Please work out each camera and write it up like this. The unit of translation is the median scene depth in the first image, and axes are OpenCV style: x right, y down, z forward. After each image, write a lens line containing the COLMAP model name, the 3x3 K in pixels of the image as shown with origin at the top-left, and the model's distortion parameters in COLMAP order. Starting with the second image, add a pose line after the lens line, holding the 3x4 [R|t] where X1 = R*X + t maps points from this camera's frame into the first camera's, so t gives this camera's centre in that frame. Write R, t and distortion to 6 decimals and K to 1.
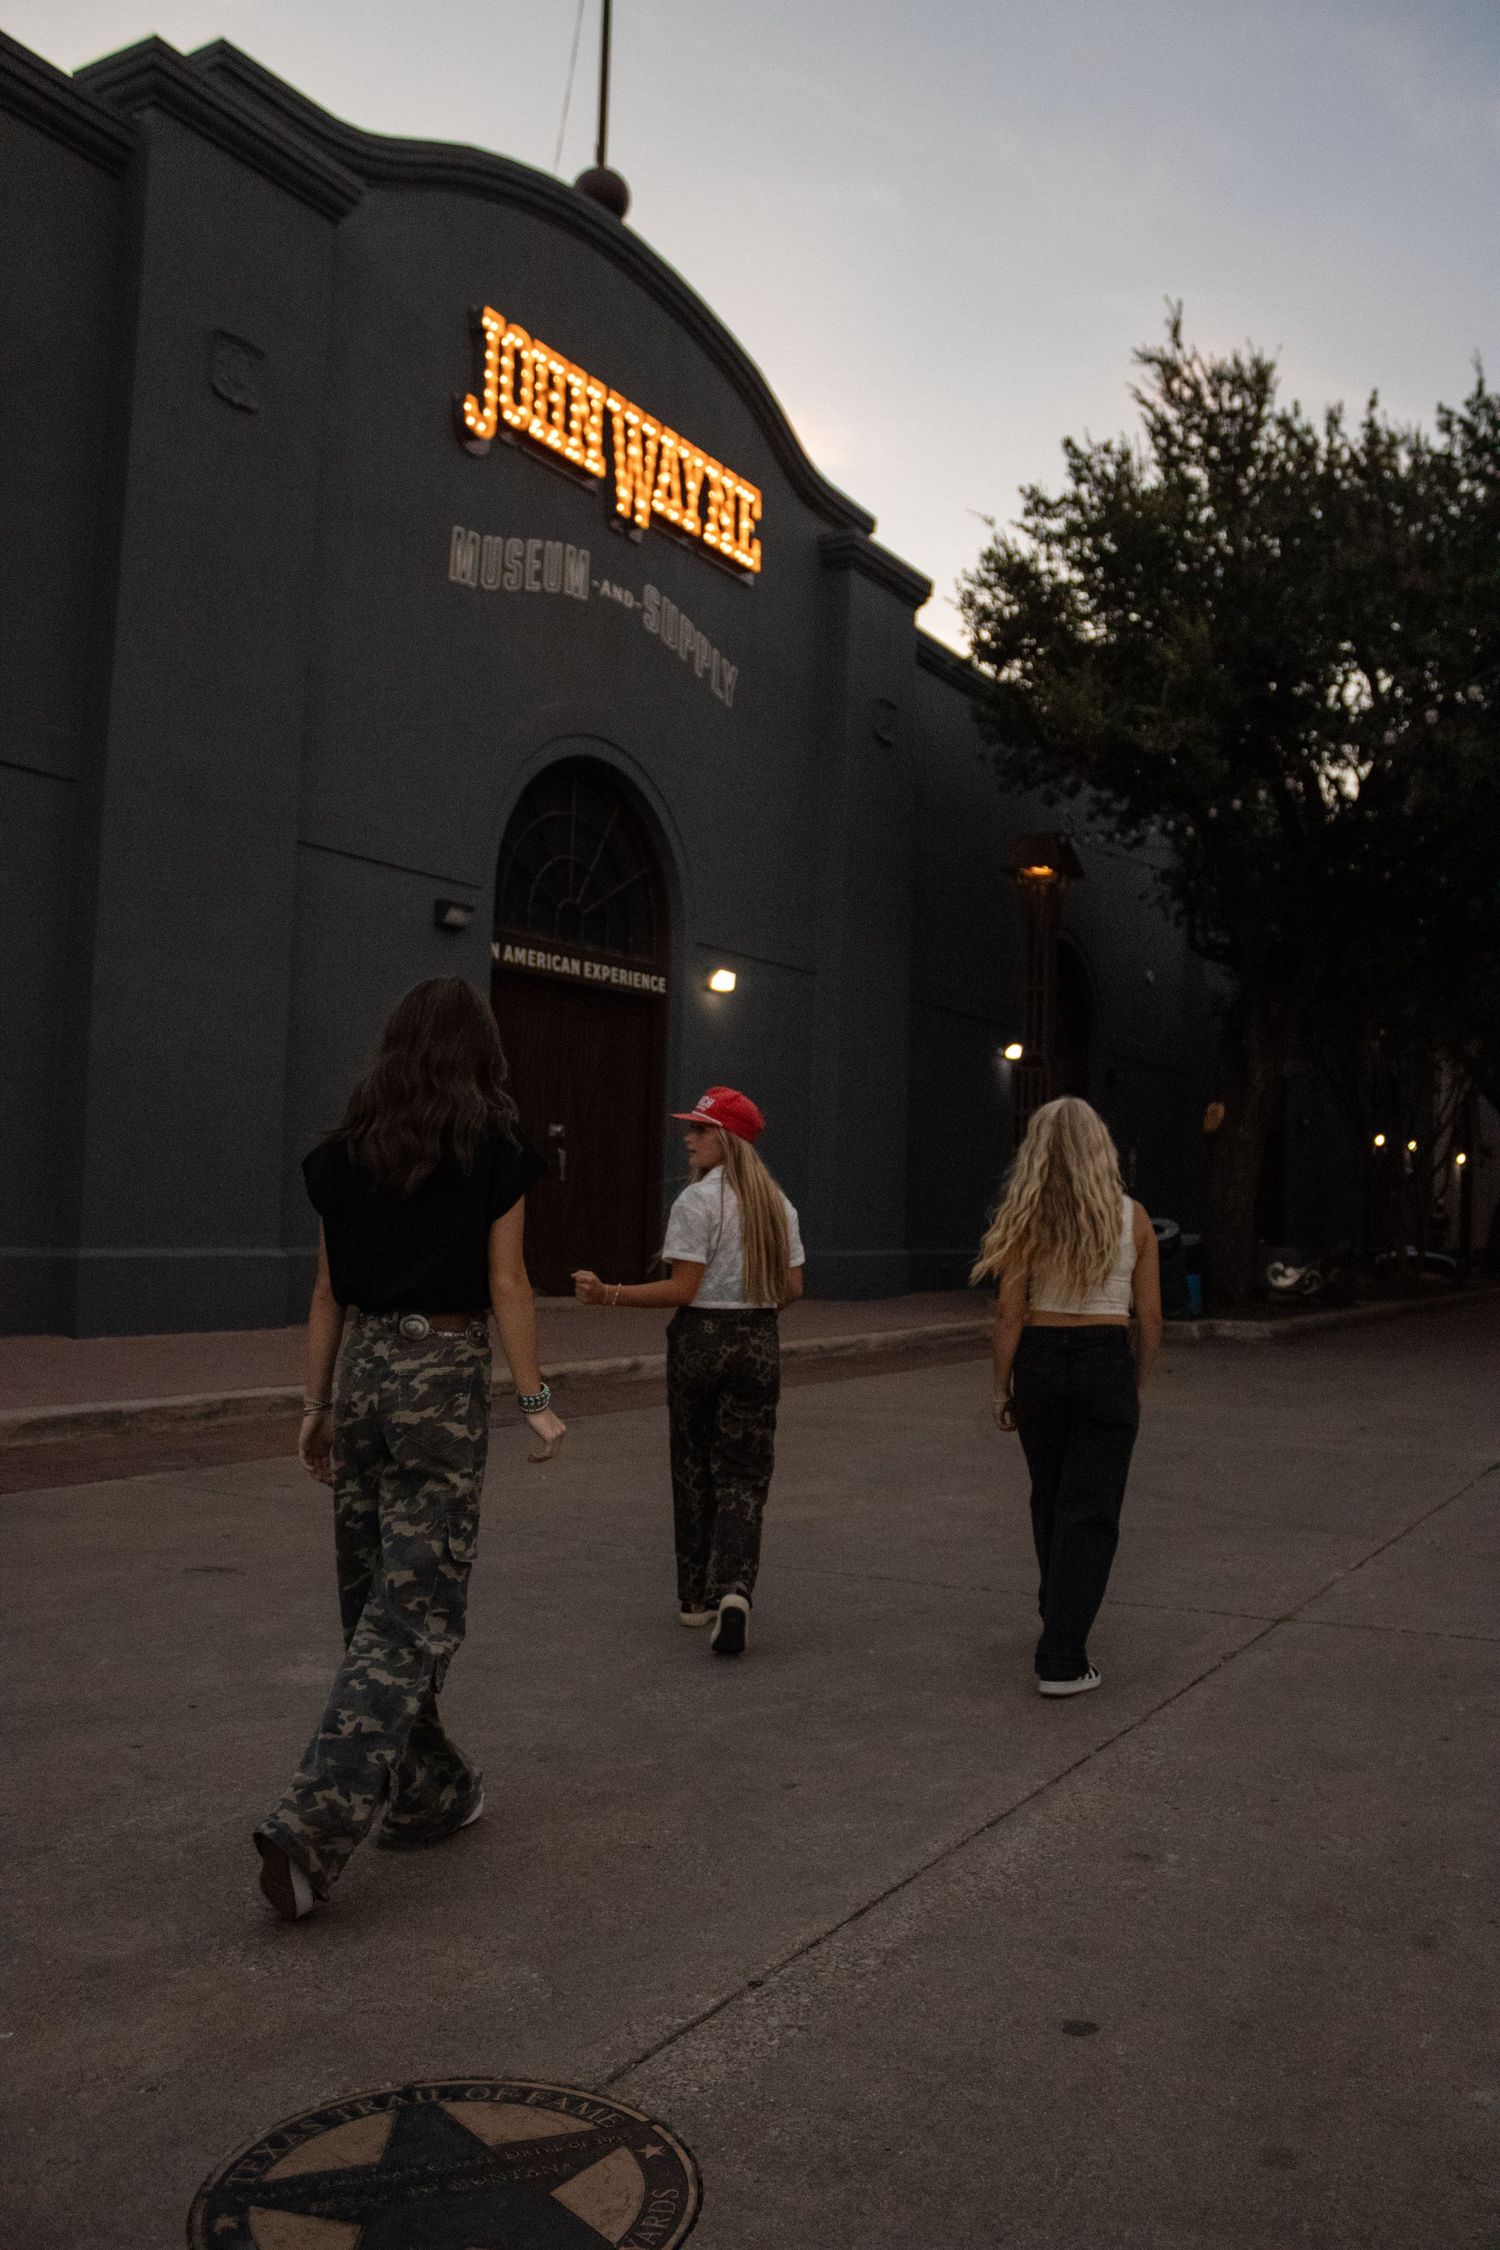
lens RADIAL K [[2429.7, 0, 750.0], [0, 2429.7, 1125.0], [0, 0, 1]] dist [-0.066911, 0.006872]
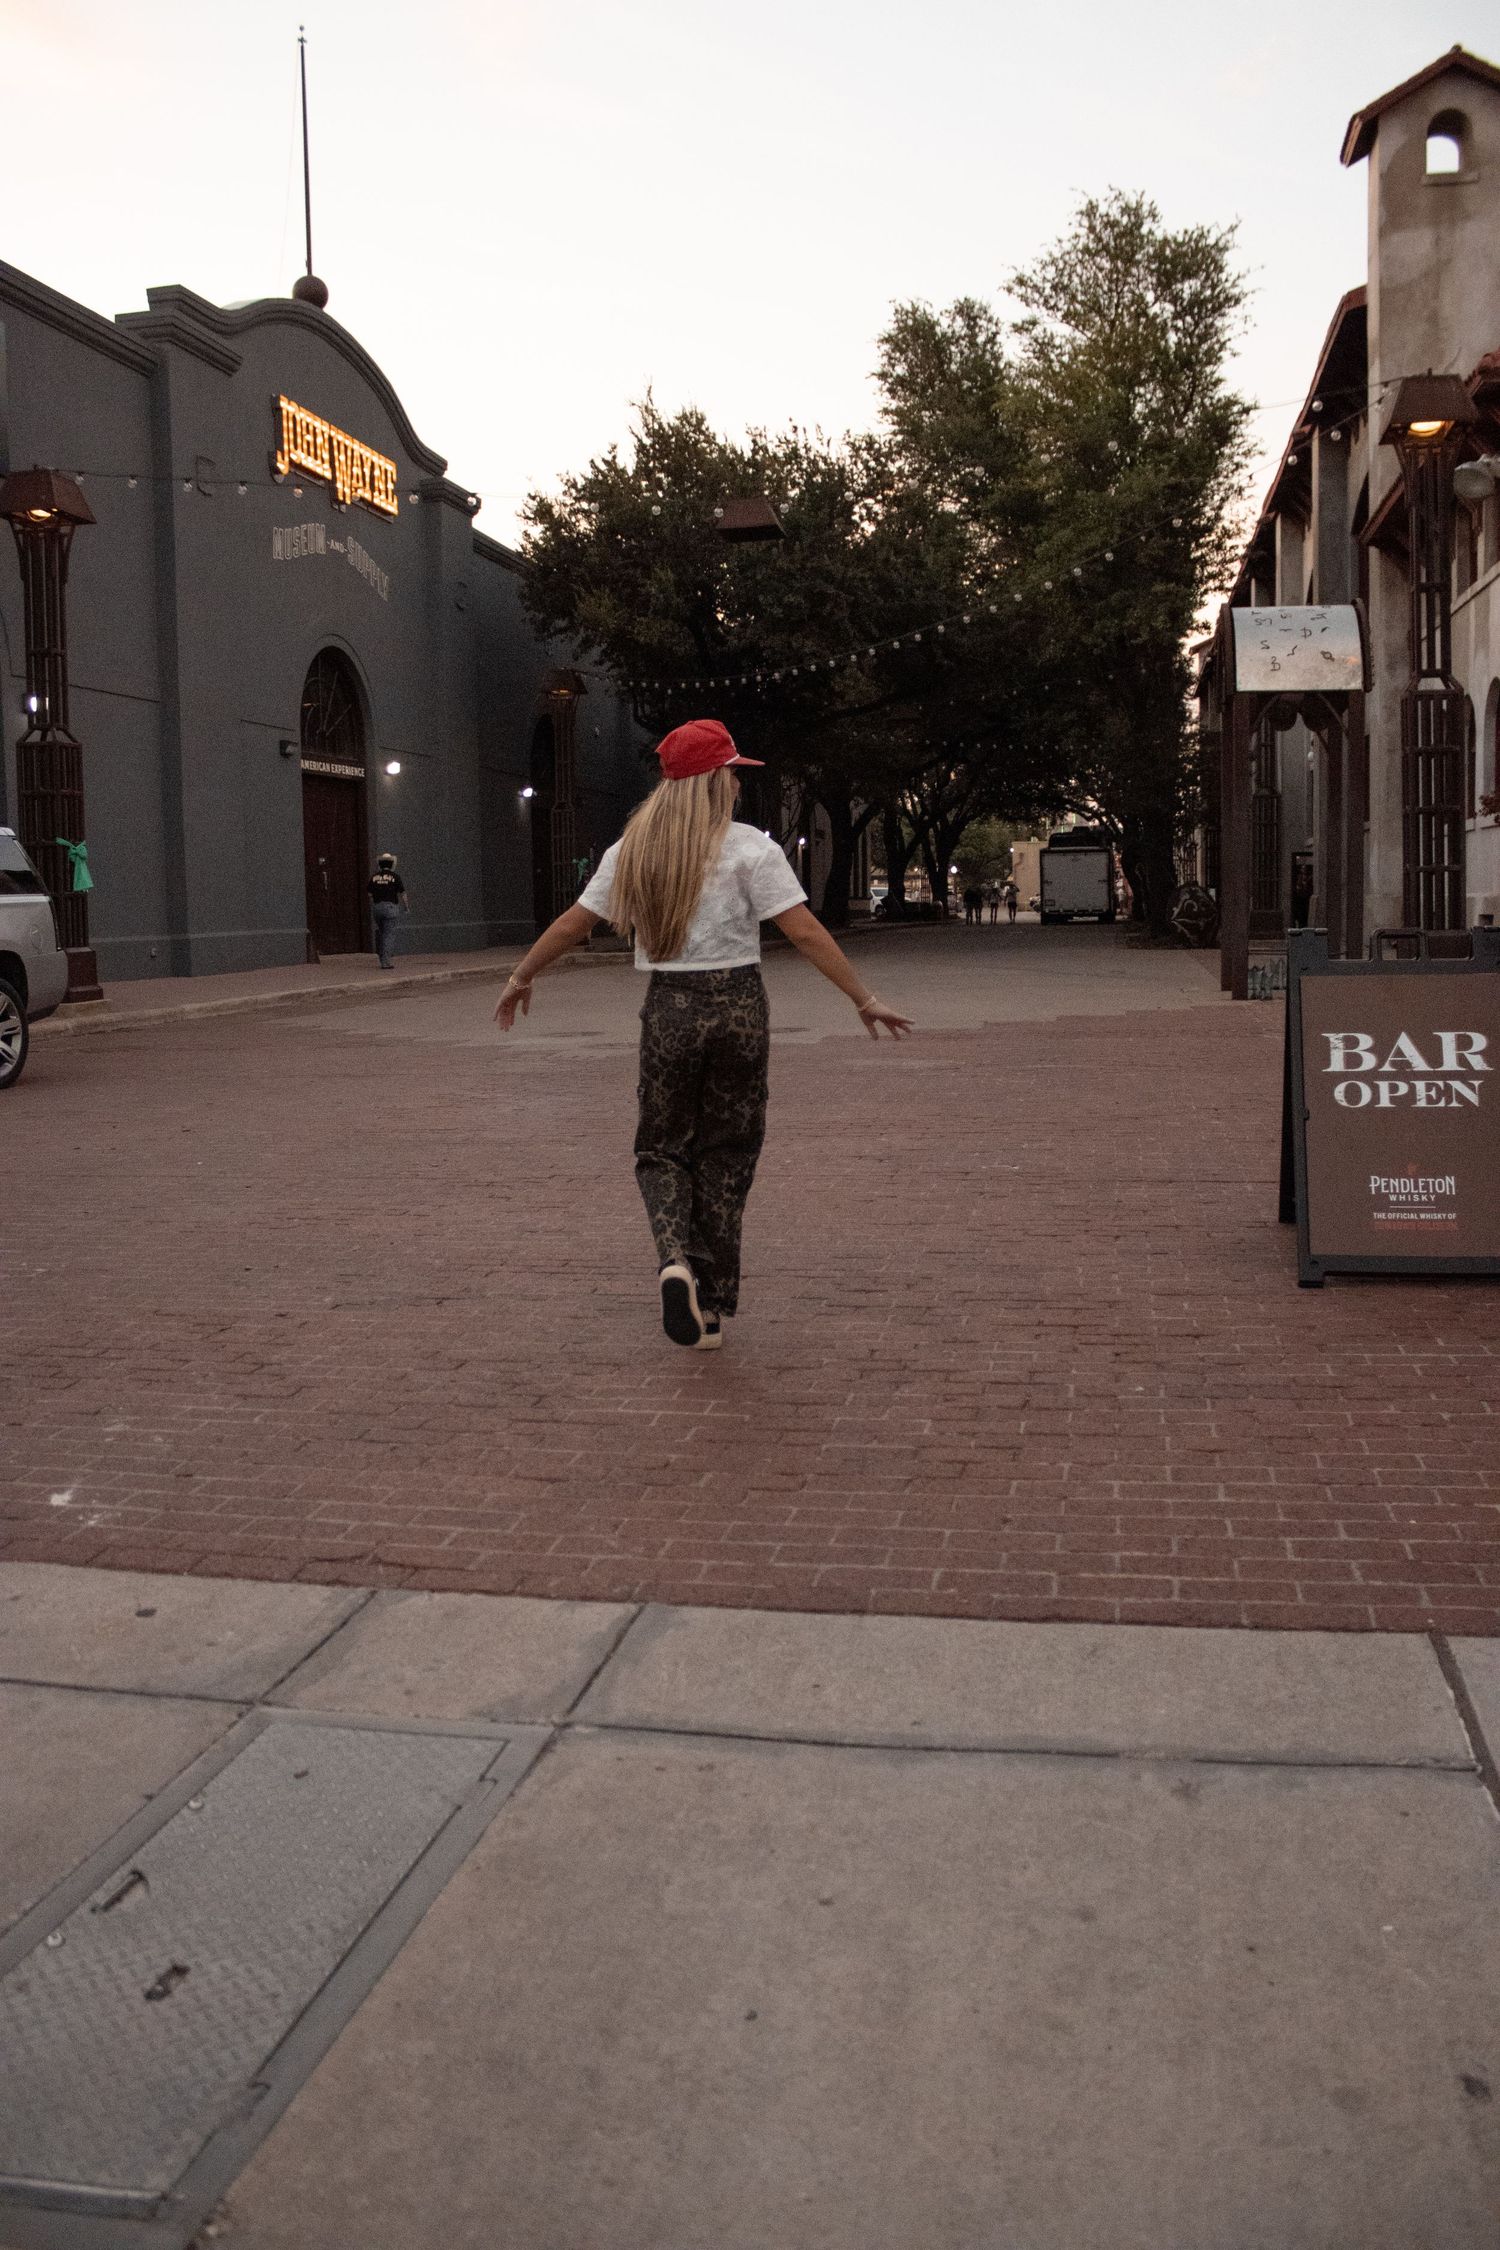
lens RADIAL K [[2429.7, 0, 750.0], [0, 2429.7, 1125.0], [0, 0, 1]] dist [-0.066911, 0.006872]
pose [[0.960479, -0.048352, 0.274120, -0.264065], [0.009591, 0.989962, 0.141011, -0.051303], [-0.278186, -0.132809, 0.951301, -0.769366]]
